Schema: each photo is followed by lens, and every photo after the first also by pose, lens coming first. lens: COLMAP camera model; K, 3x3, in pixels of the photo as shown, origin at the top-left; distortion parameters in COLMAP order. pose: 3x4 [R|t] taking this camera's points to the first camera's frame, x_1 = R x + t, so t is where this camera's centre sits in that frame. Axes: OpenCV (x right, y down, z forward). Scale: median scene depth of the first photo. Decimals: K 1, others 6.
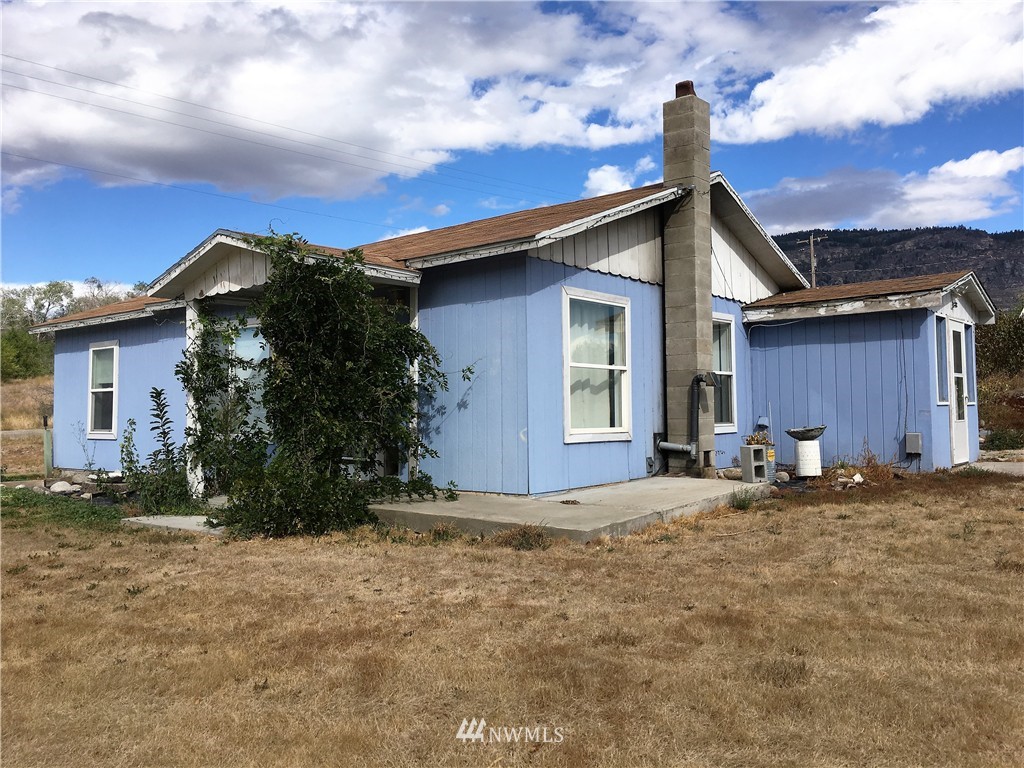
lens RADIAL K [[936.2, 0, 512.0], [0, 936.2, 384.0], [0, 0, 1]] dist [0.026342, -0.019239]
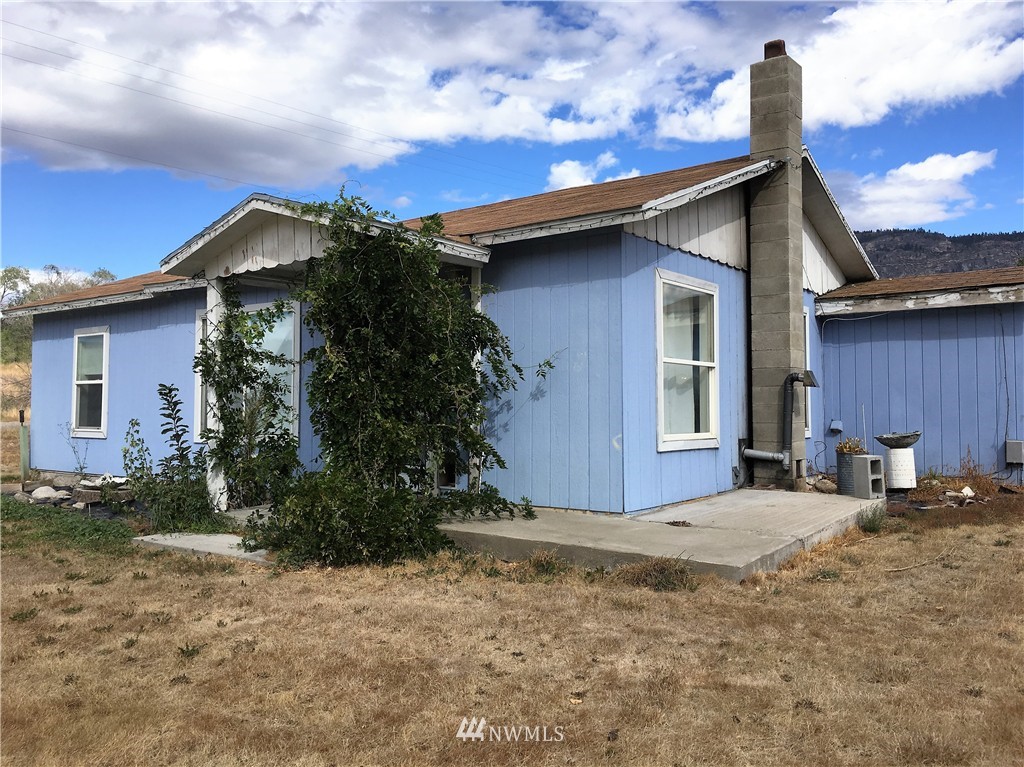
lens RADIAL K [[936.2, 0, 512.0], [0, 936.2, 383.5], [0, 0, 1]] dist [0.005222, 0.018387]
pose [[0.998966, 0.011270, 0.044053, -0.106442], [-0.011521, 0.999919, 0.005434, -0.002130], [-0.043989, -0.005936, 0.999014, 0.139854]]
